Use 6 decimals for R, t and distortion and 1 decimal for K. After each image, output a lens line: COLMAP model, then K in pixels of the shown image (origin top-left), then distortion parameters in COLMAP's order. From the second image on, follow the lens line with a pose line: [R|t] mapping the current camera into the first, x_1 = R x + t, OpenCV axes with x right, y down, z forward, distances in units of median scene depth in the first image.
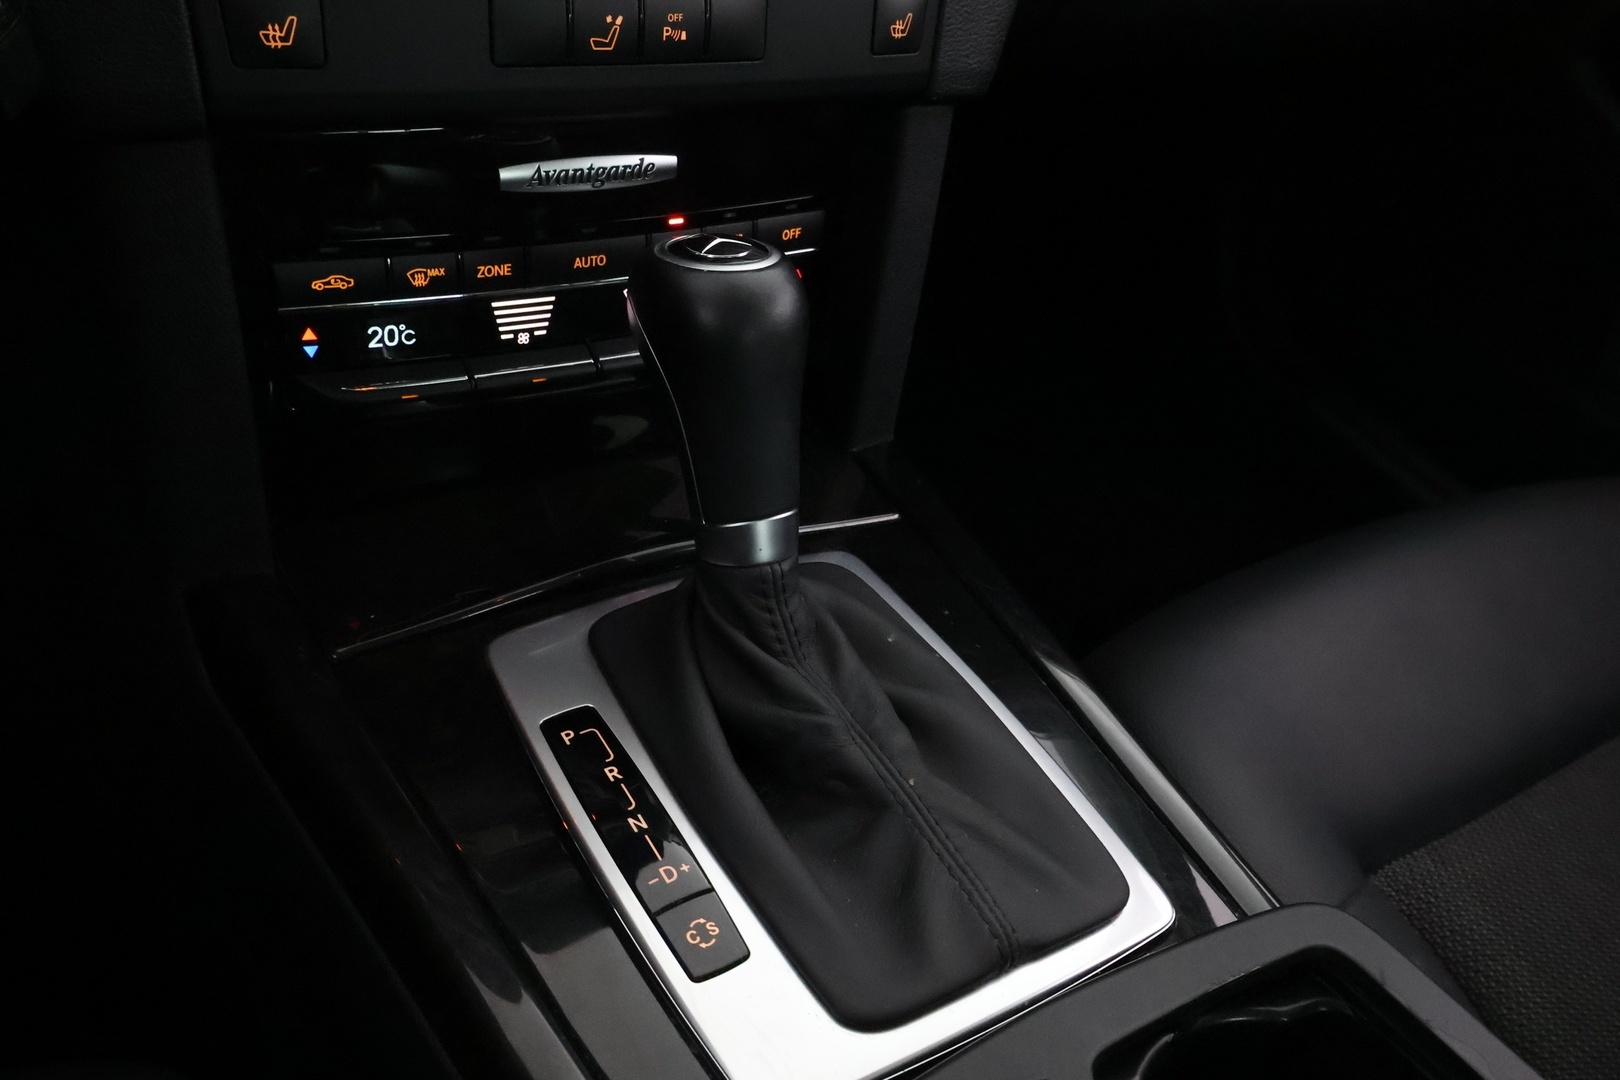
lens RADIAL K [[1334.1, 0, 810.6], [0, 1334.1, 528.4], [0, 0, 1]] dist [-0.018251, 0.004440]
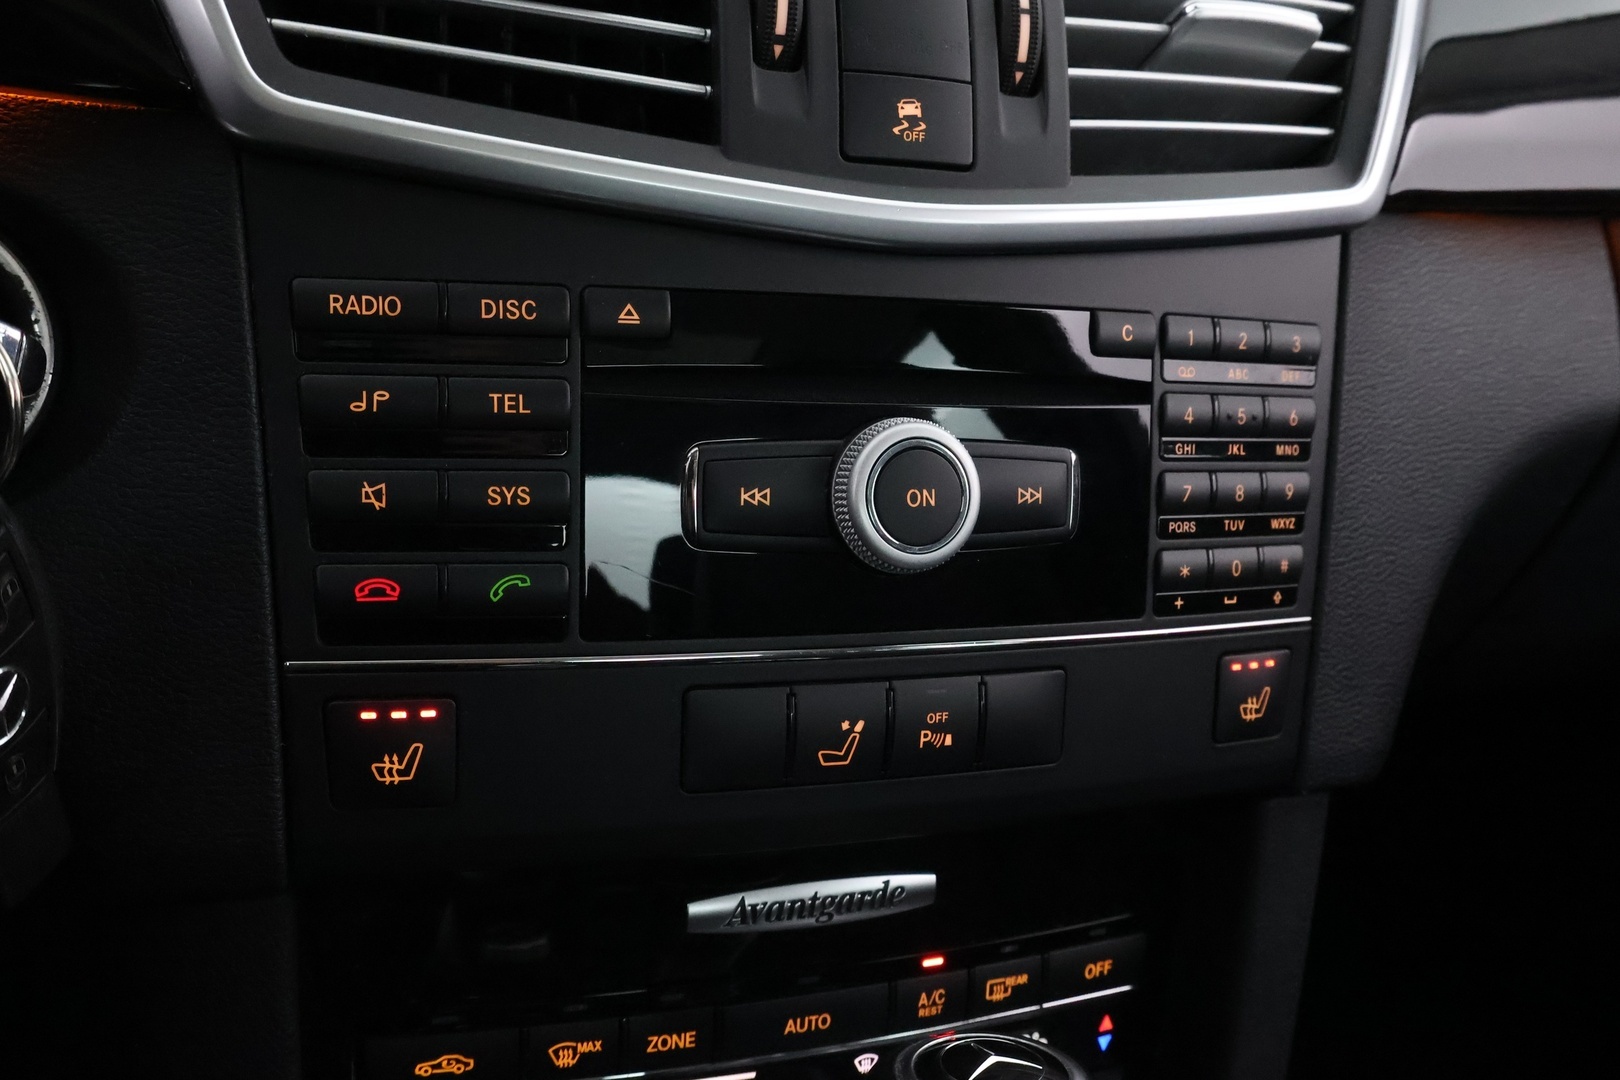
lens RADIAL K [[1641.8, 0, 824.7], [0, 1641.8, 533.1], [0, 0, 1]] dist [0.008195, 0.000000]
pose [[0.985462, -0.005801, -0.169798, -0.009396], [-0.053357, 0.938285, -0.341723, -0.158195], [0.161302, 0.345815, 0.924334, 0.122677]]
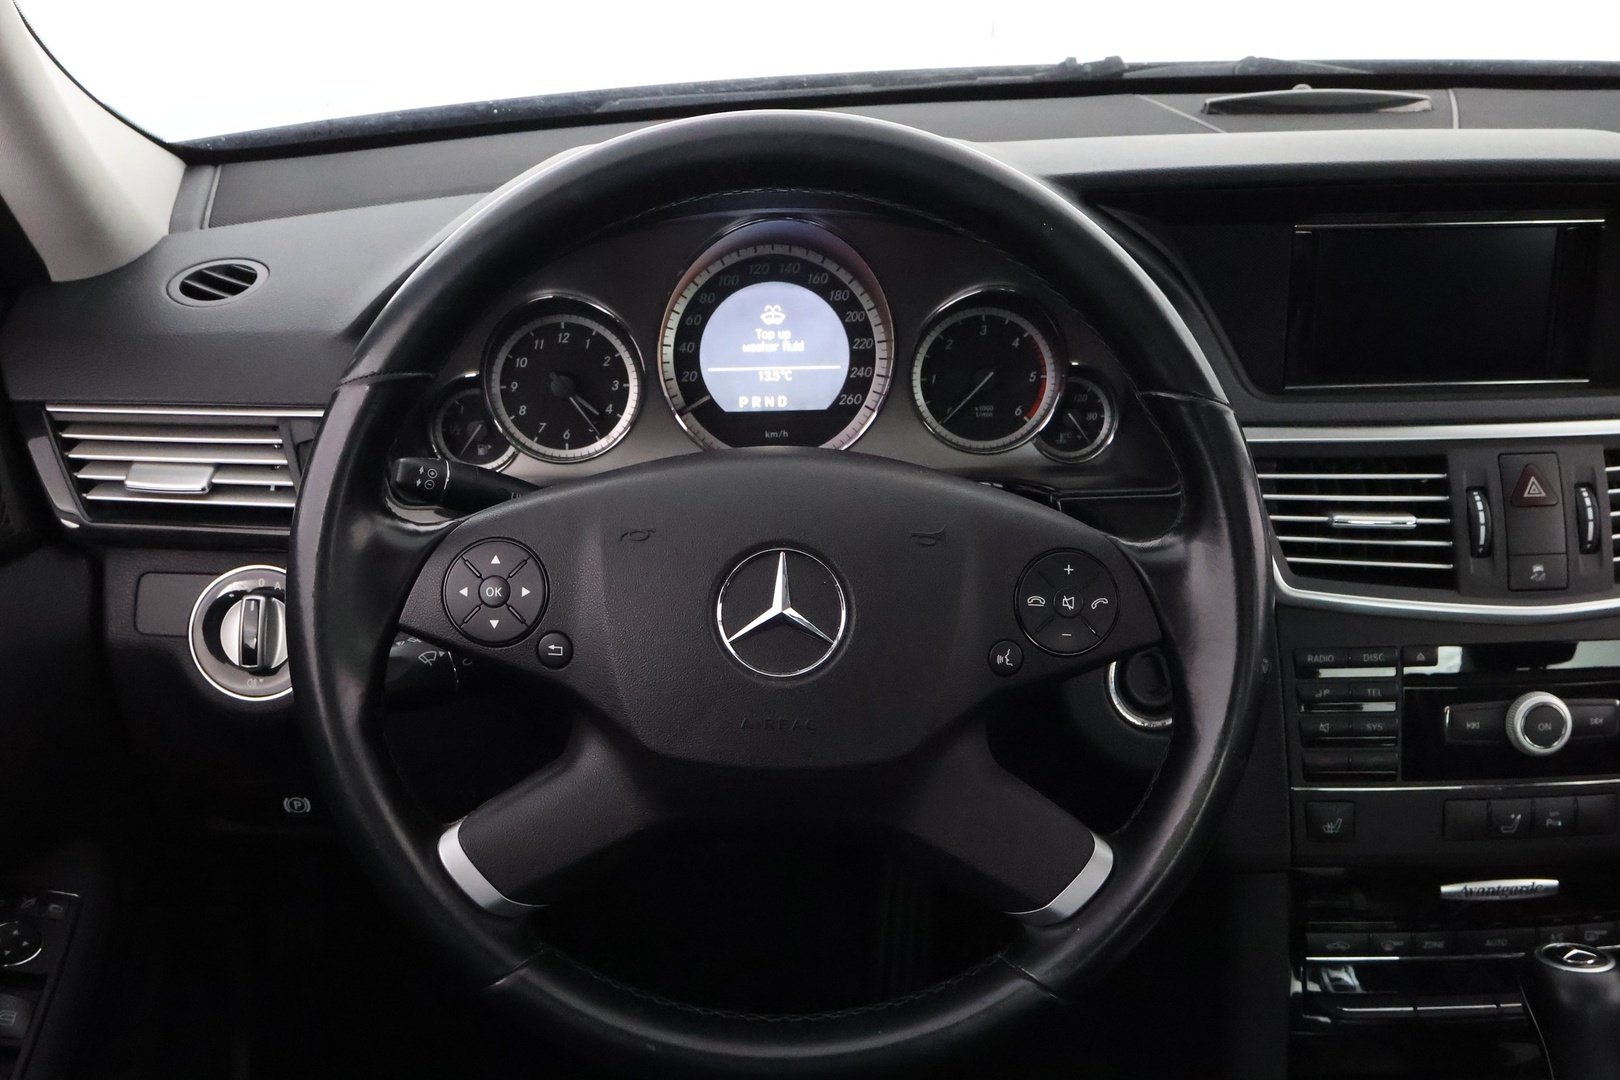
lens RADIAL K [[1742.6, 0, 810.8], [0, 1742.6, 538.8], [0, 0, 1]] dist [0.000976, 0.000000]
pose [[0.855507, -0.012784, -0.517634, 0.228730], [-0.157965, 0.945595, -0.284425, 0.066158], [0.493108, 0.325096, 0.806943, -1.303776]]
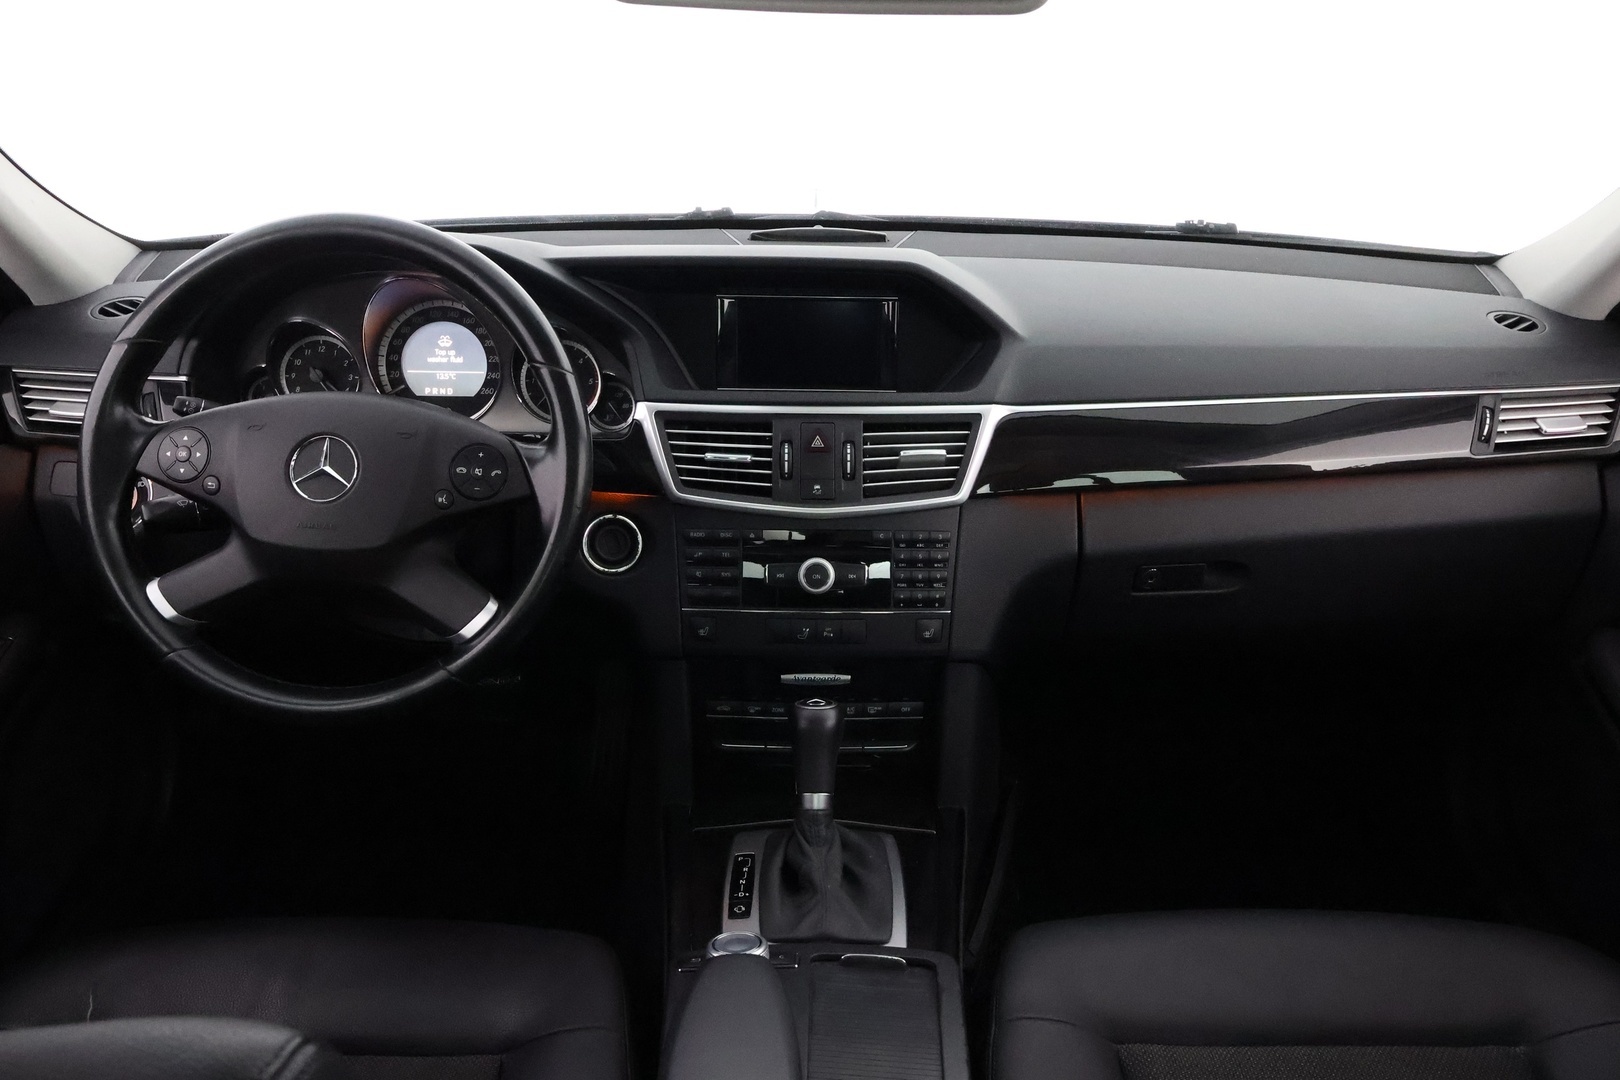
lens RADIAL K [[1334.1, 0, 808.8], [0, 1334.1, 541.7], [0, 0, 1]] dist [-0.018251, 0.004440]
pose [[0.830988, -0.002268, -0.556285, 1.429645], [-0.211237, 0.923805, -0.319316, 0.375585], [0.514624, 0.382855, 0.767192, -1.309049]]
